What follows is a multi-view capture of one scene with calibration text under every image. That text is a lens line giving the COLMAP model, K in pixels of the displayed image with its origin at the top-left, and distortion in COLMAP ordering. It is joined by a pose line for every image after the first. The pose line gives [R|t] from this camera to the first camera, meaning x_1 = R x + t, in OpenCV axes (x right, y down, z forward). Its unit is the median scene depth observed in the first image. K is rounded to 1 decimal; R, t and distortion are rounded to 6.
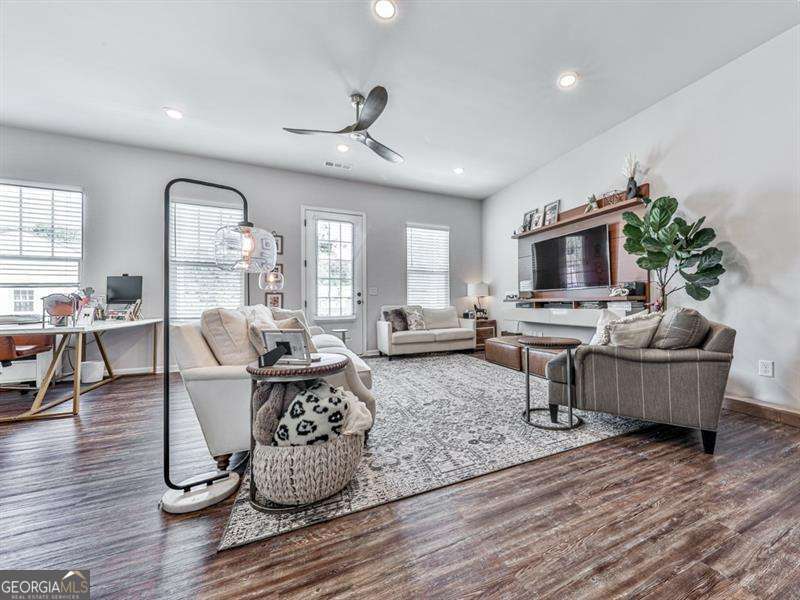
lens RADIAL K [[312.0, 0, 451.5], [0, 312.0, 301.9], [0, 0, 1]] dist [0.018071, -0.005454]
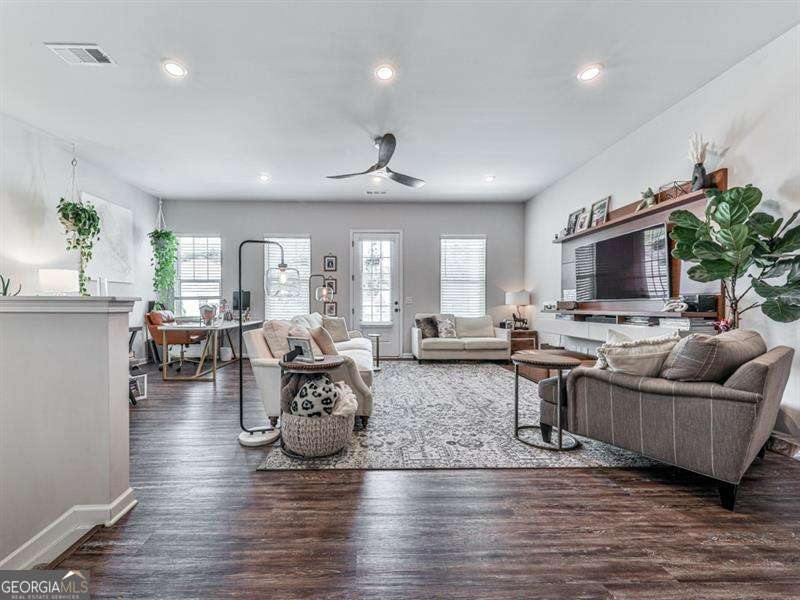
lens RADIAL K [[312.0, 0, 380.8], [0, 312.0, 314.7], [0, 0, 1]] dist [0.018071, -0.005454]
pose [[0.911626, 0.023237, -0.410364, 0.233095], [-0.010188, 0.999371, 0.033956, -0.040879], [0.410895, -0.026774, 0.911290, -0.098472]]
